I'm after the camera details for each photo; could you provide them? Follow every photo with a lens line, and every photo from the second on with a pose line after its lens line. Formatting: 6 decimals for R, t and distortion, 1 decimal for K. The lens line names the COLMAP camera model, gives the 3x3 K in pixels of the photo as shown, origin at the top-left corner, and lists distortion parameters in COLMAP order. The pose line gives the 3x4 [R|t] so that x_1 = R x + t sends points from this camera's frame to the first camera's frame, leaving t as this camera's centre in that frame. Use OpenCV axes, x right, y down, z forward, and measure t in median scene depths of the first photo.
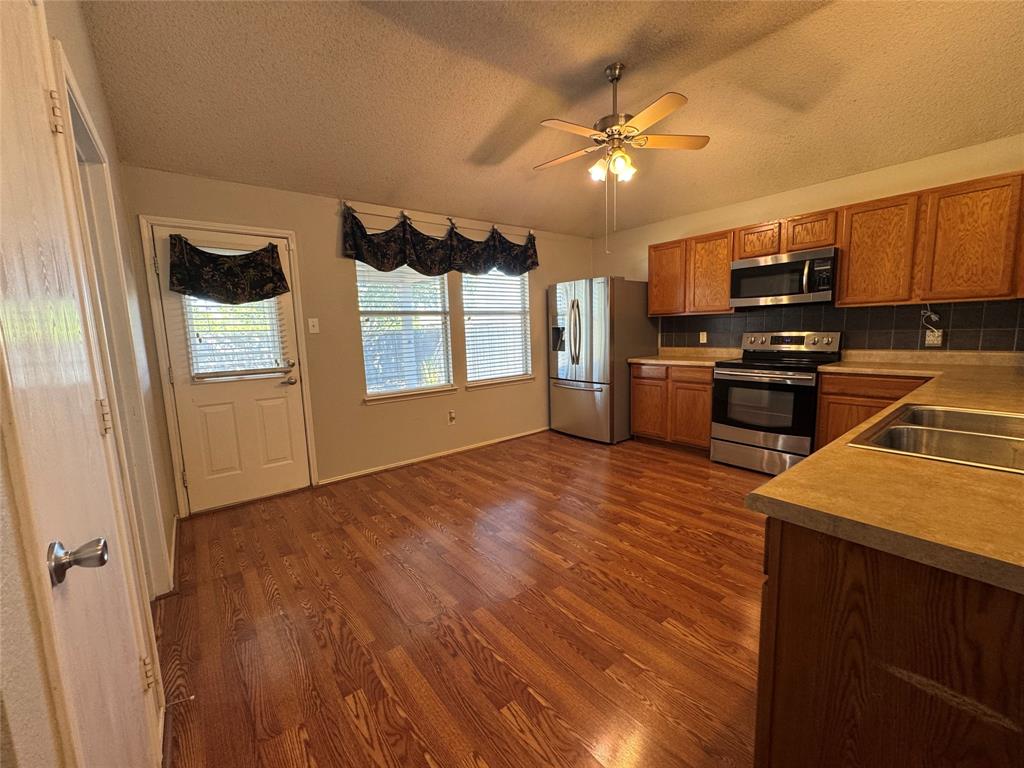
lens RADIAL K [[404.0, 0, 534.6], [0, 404.0, 382.6], [0, 0, 1]] dist [-0.000292, -0.001104]
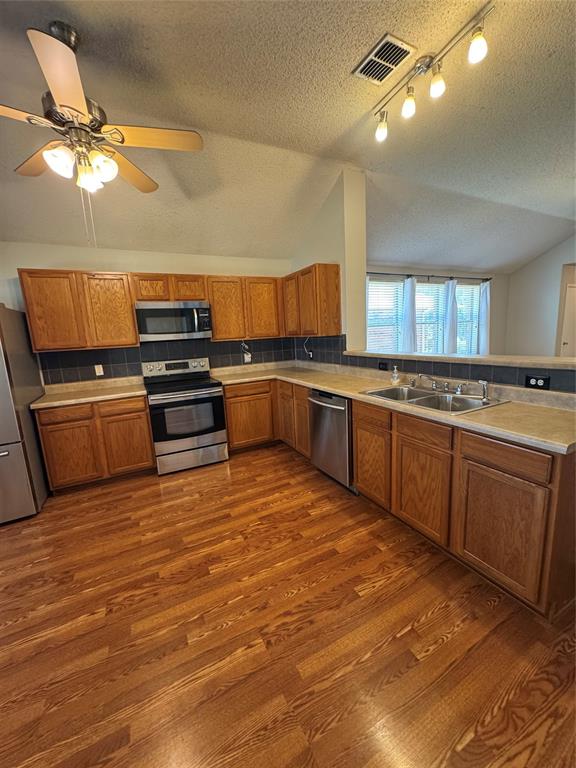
lens RADIAL K [[303.0, 0, 279.8], [0, 303.0, 385.1], [0, 0, 1]] dist [-0.000292, -0.001104]
pose [[0.253897, -0.143859, 0.956473, -0.297502], [0.172863, 0.979705, 0.101467, -0.099184], [-0.951659, 0.139577, 0.273612, 0.476717]]
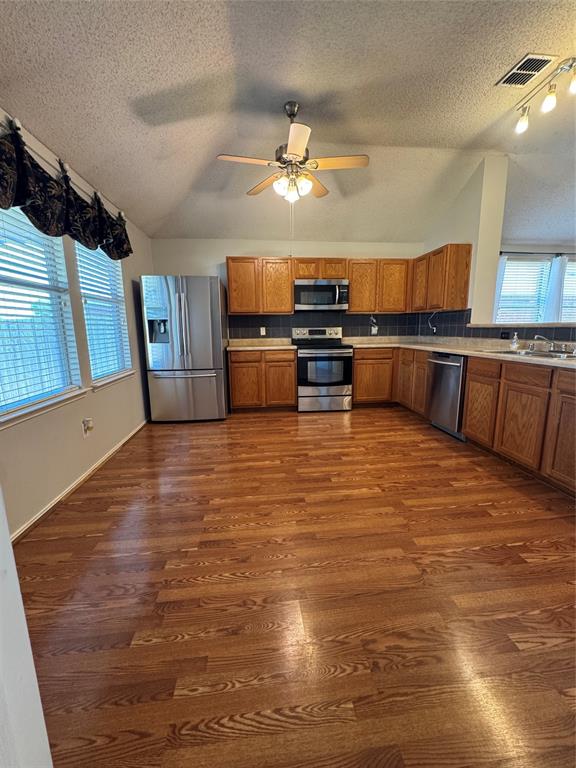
lens RADIAL K [[303.0, 0, 289.1], [0, 303.0, 383.1], [0, 0, 1]] dist [-0.000292, -0.001104]
pose [[0.567391, -0.123074, 0.814199, -0.576985], [0.104402, 0.991540, 0.077126, -0.004696], [-0.816803, 0.041243, 0.575440, 0.436344]]
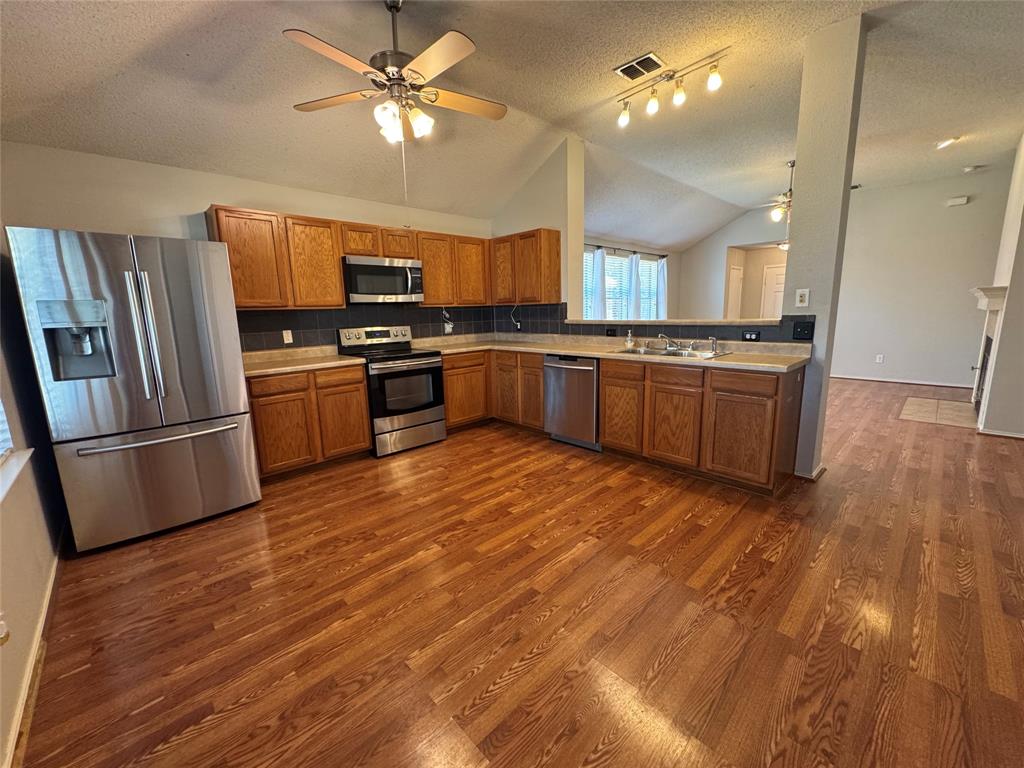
lens RADIAL K [[404.0, 0, 502.7], [0, 404.0, 379.9], [0, 0, 1]] dist [-0.000292, -0.001104]
pose [[-0.026134, -0.138931, 0.989957, -0.606152], [0.160123, 0.976927, 0.141329, -0.096870], [-0.986751, 0.162208, -0.003285, 0.787342]]
